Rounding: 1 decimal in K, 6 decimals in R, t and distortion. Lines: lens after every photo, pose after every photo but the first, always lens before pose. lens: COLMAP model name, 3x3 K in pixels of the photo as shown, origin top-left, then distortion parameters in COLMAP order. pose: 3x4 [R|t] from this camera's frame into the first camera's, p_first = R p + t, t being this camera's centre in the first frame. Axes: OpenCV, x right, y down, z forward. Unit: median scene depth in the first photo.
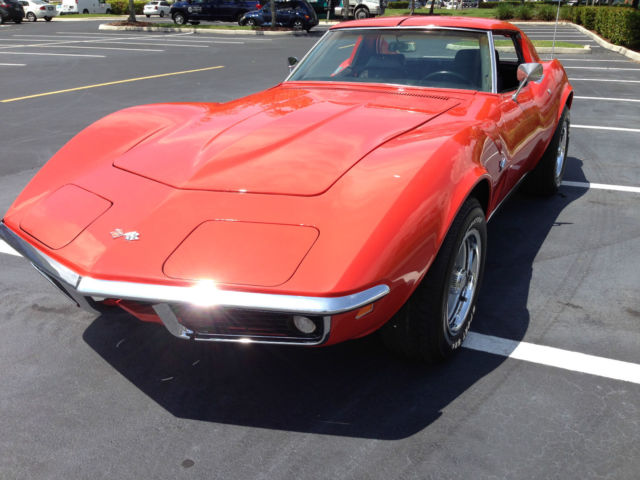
lens RADIAL K [[562.4, 0, 323.5], [0, 562.4, 238.7], [0, 0, 1]] dist [0.073059, -0.118947]
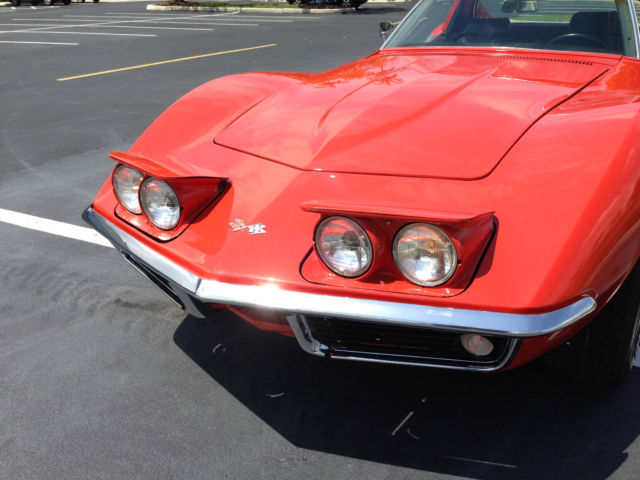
lens RADIAL K [[562.4, 0, 319.9], [0, 562.4, 240.0], [0, 0, 1]] dist [0.073059, -0.118947]
pose [[0.997341, 0.014845, -0.071348, -0.149344], [-0.012530, 0.999384, 0.032778, -0.012229], [0.071791, -0.031796, 0.996913, 0.159101]]
